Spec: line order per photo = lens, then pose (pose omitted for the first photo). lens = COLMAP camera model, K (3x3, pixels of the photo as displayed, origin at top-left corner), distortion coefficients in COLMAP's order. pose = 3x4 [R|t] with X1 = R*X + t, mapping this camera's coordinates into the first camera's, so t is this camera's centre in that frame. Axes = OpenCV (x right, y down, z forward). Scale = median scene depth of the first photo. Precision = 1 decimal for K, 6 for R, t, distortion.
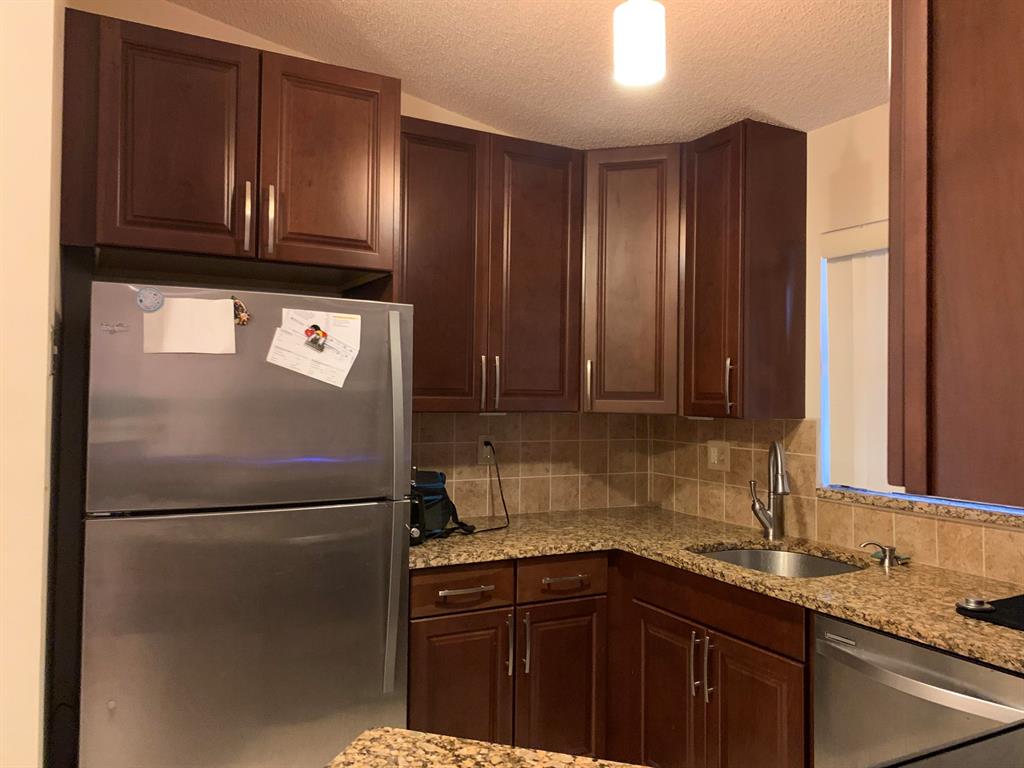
lens RADIAL K [[778.2, 0, 512.2], [0, 778.2, 381.3], [0, 0, 1]] dist [0.006632, -0.004413]
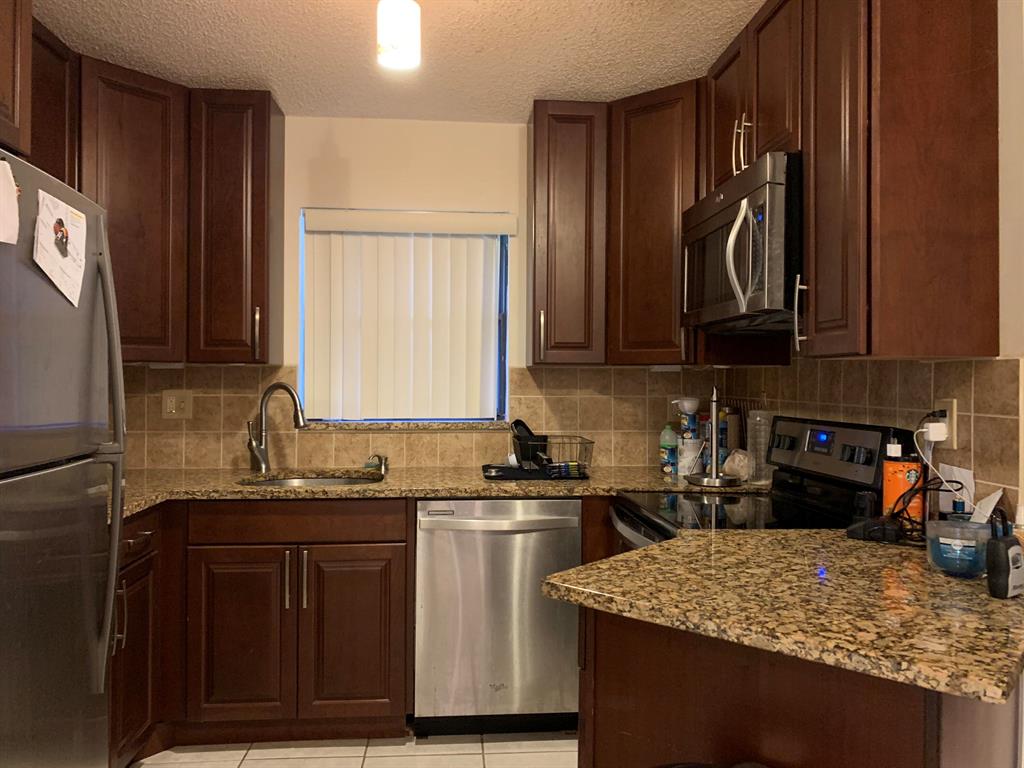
lens RADIAL K [[778.2, 0, 512.5], [0, 778.2, 382.8], [0, 0, 1]] dist [0.006632, -0.004413]
pose [[0.386254, -0.016678, 0.922242, -0.582762], [-0.014783, 0.999596, 0.024268, 0.043080], [-0.922274, -0.023007, 0.385852, 0.246306]]
